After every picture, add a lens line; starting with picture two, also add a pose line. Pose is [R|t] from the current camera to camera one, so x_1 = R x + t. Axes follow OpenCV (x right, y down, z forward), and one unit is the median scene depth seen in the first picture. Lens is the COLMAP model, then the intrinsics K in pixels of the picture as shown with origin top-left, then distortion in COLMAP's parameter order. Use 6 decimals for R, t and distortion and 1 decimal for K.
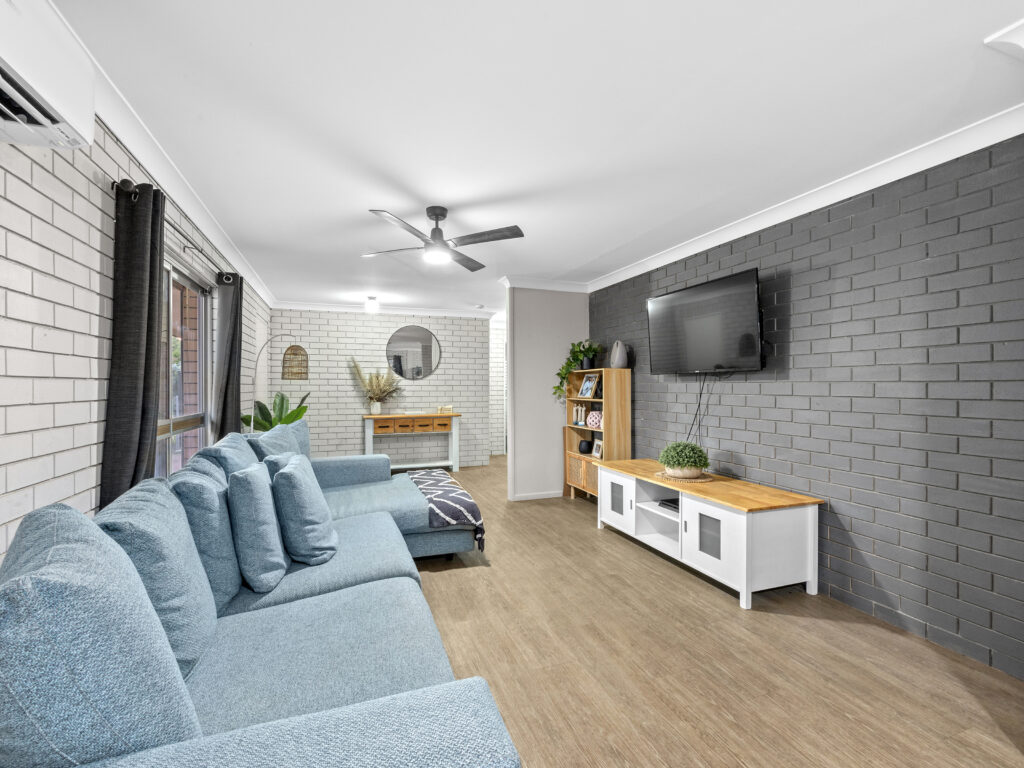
lens RADIAL K [[462.4, 0, 519.1], [0, 462.4, 388.1], [0, 0, 1]] dist [-0.002980, -0.000363]
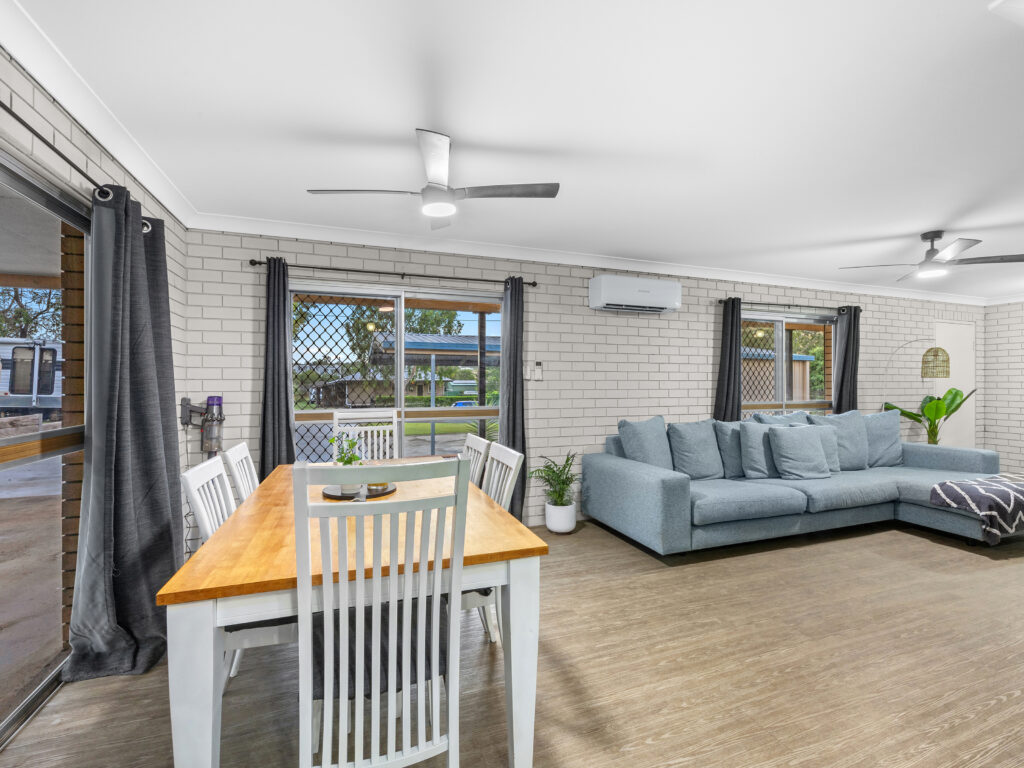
lens RADIAL K [[462.4, 0, 514.6], [0, 462.4, 384.6], [0, 0, 1]] dist [-0.002980, -0.000363]
pose [[0.002563, 0.000100, -0.999997, 0.990663], [-0.002446, 0.999997, 0.000093, 0.001905], [0.999994, 0.002446, 0.002563, -0.063221]]
